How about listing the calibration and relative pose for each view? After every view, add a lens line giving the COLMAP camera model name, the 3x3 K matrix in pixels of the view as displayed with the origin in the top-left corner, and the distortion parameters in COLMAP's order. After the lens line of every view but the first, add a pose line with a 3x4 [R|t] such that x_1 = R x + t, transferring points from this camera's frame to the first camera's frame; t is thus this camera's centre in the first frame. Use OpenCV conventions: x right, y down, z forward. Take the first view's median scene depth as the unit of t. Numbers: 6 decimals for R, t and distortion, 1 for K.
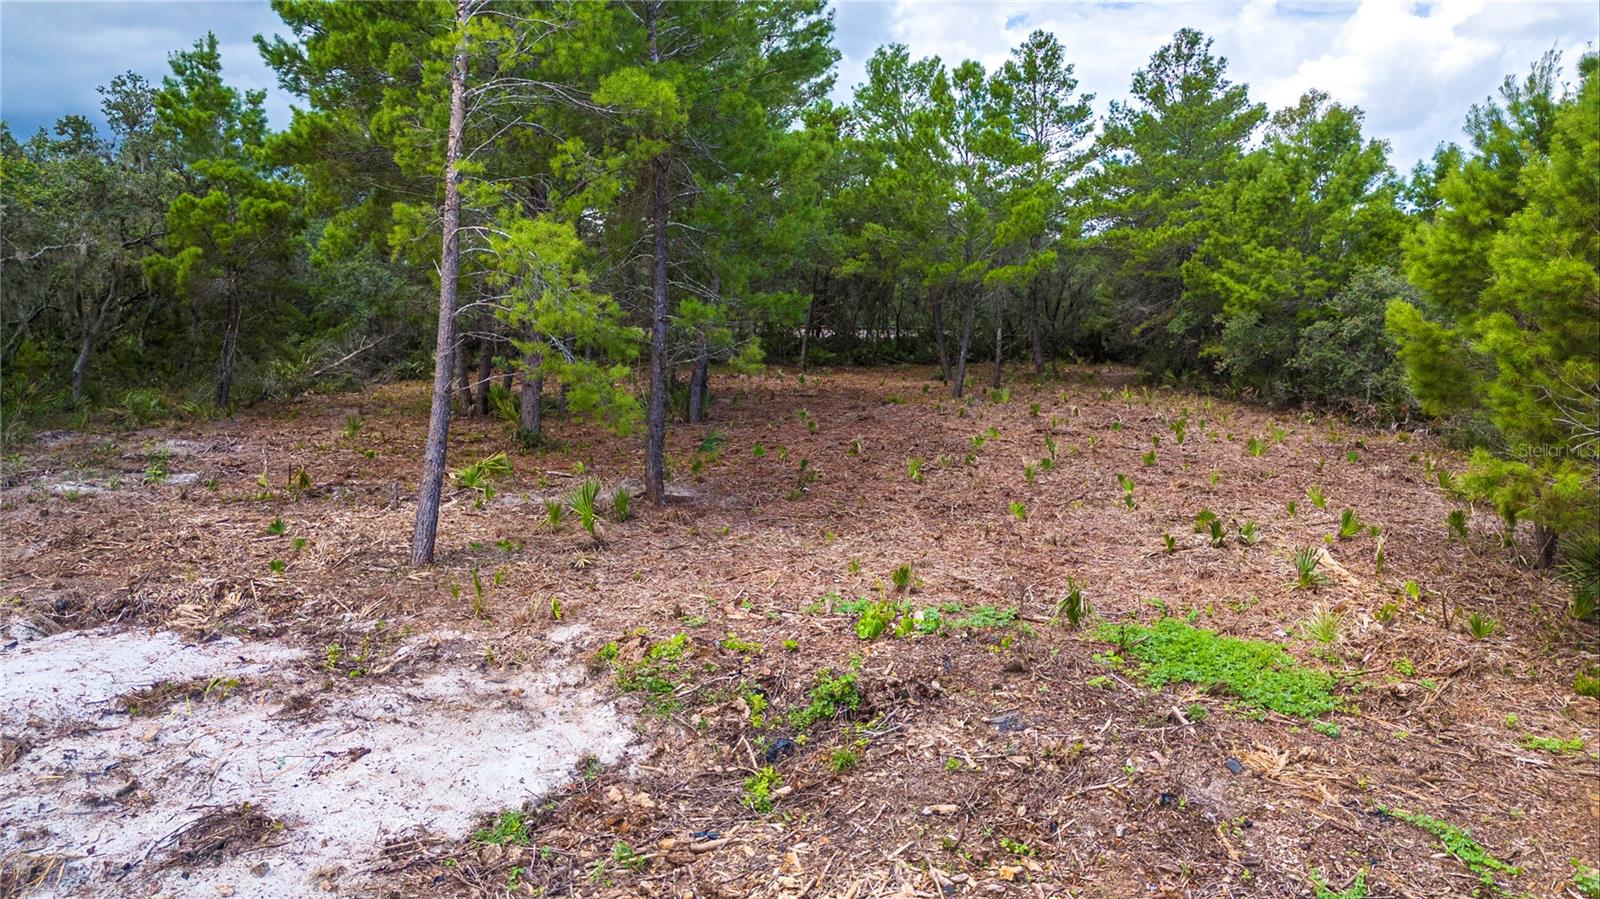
lens RADIAL K [[1125.4, 0, 800.0], [0, 1125.4, 449.5], [0, 0, 1]] dist [0.049096, -0.003140]
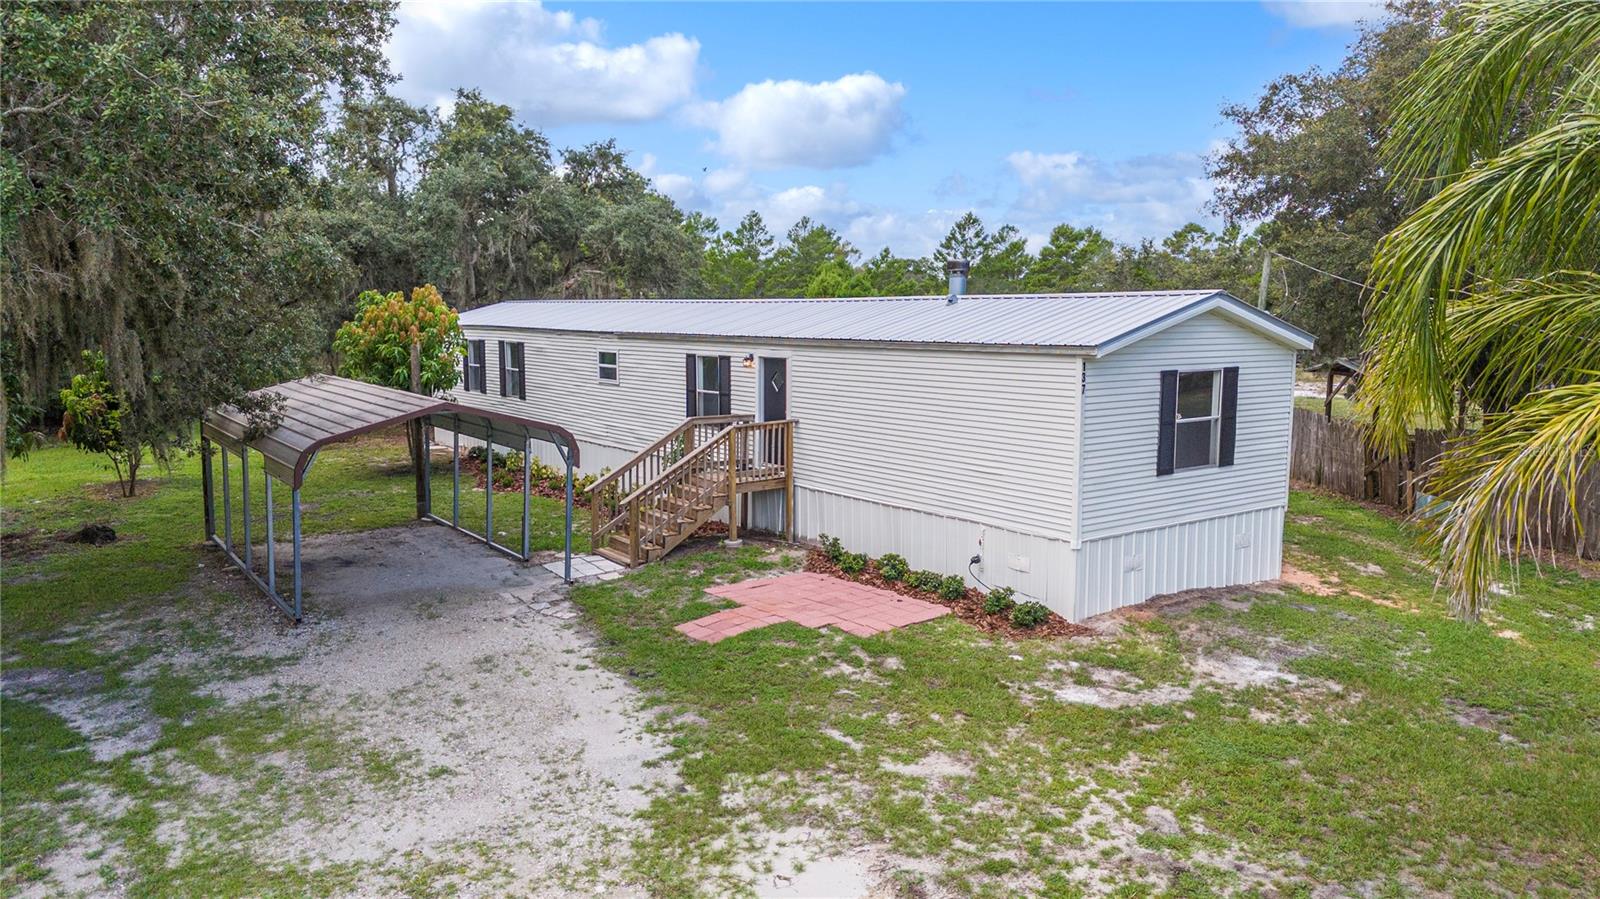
lens RADIAL K [[1125.4, 0, 800.0], [0, 1125.4, 449.5], [0, 0, 1]] dist [0.049096, -0.003140]
pose [[0.975788, -0.035164, 0.215874, -0.273100], [0.037124, 0.999298, -0.005031, 0.203425], [-0.215545, 0.012924, 0.976408, -1.609079]]
